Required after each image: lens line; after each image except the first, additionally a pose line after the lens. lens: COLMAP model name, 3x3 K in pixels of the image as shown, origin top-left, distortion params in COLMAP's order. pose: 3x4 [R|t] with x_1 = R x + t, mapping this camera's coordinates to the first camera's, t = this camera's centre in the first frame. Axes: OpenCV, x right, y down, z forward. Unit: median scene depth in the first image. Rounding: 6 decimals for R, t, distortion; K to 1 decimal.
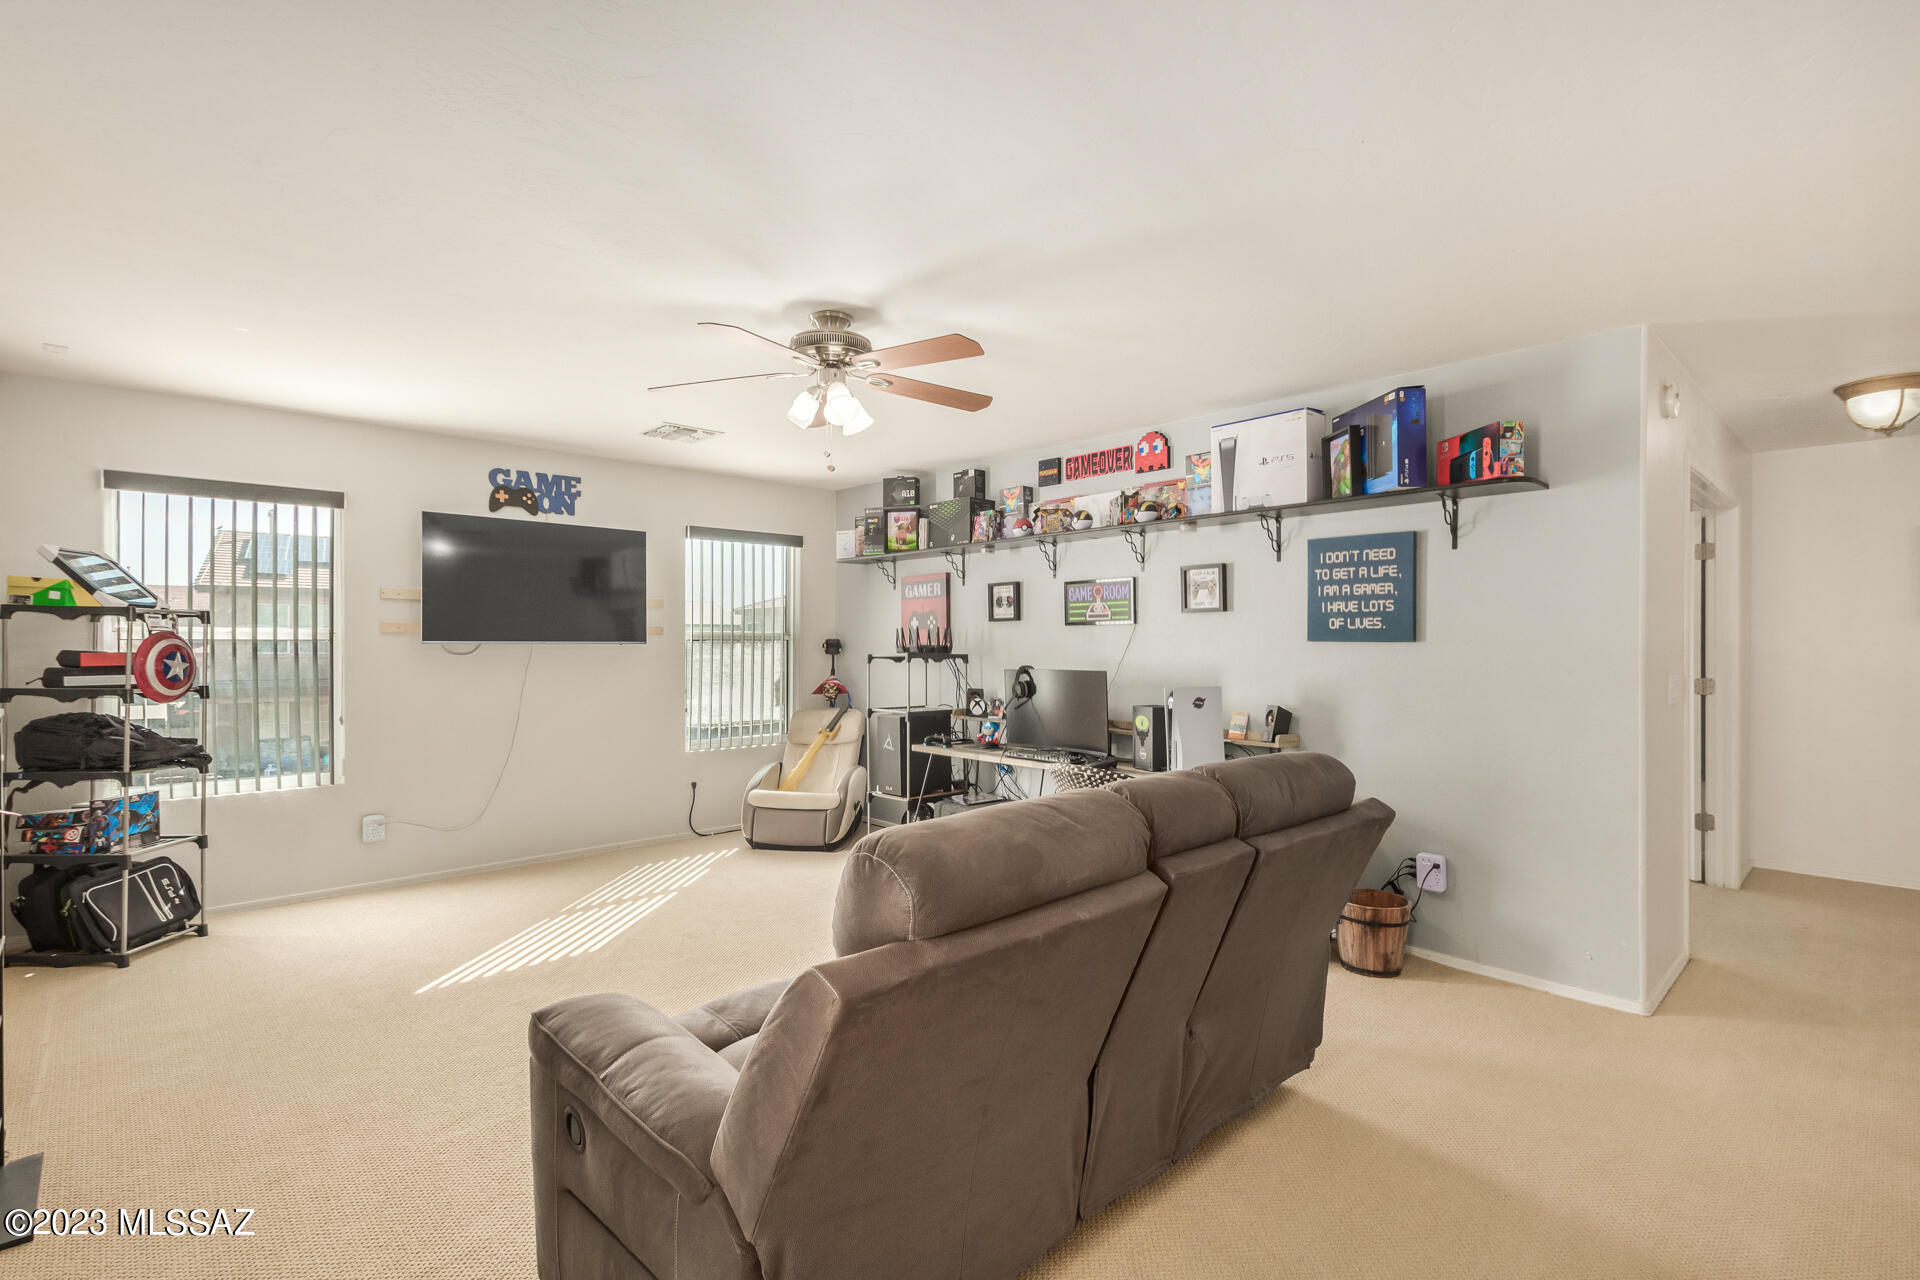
lens RADIAL K [[894.5, 0, 966.1], [0, 894.5, 635.8], [0, 0, 1]] dist [0.002157, 0.000622]
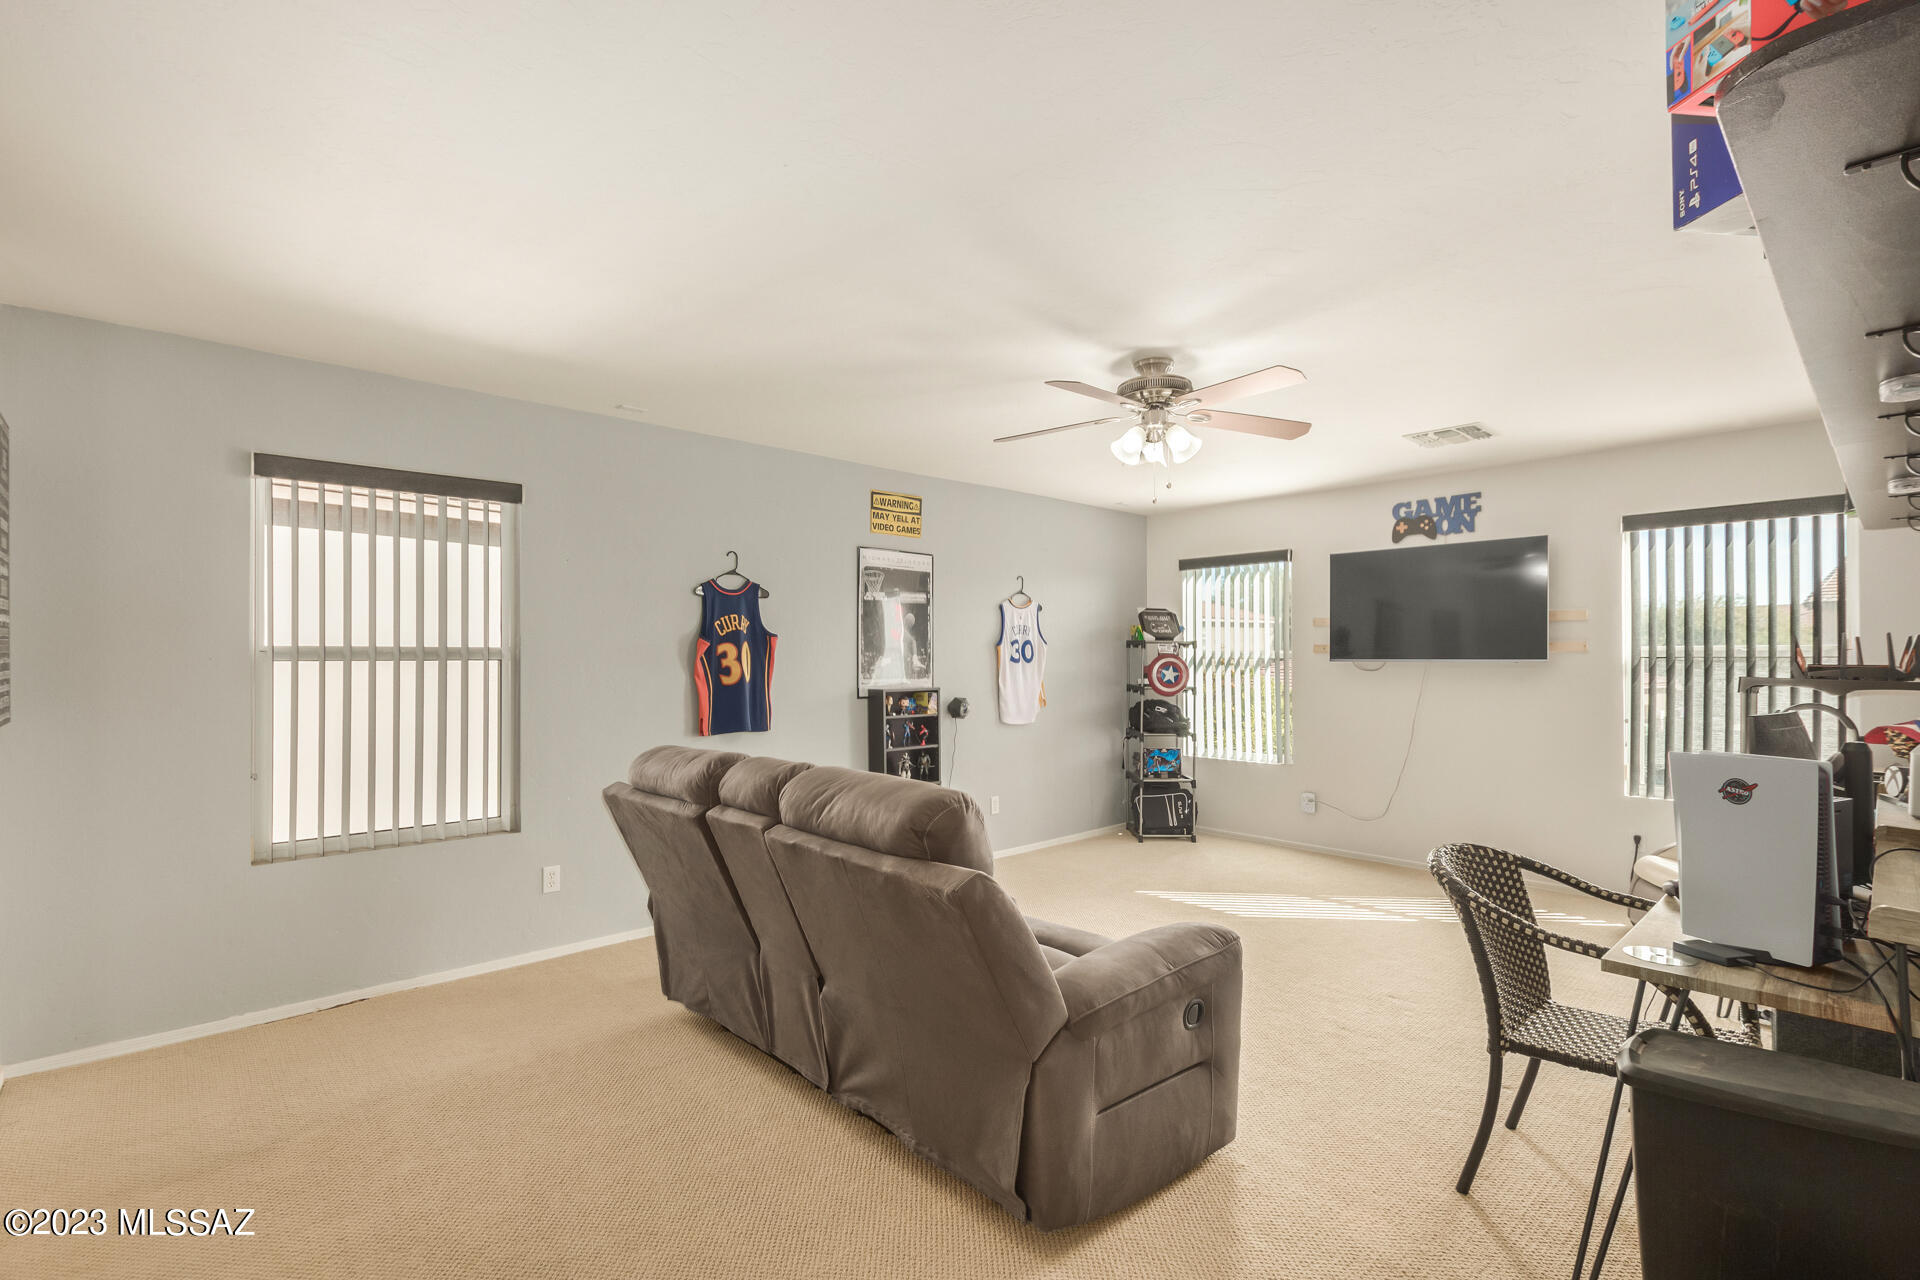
lens RADIAL K [[880.3, 0, 961.0], [0, 880.3, 644.3], [0, 0, 1]] dist [0.002527, 0.000221]
pose [[-0.028316, -0.021753, -0.999362, 0.571289], [0.004823, 0.999749, -0.021898, 0.008730], [0.999587, -0.005440, -0.028204, 0.481371]]
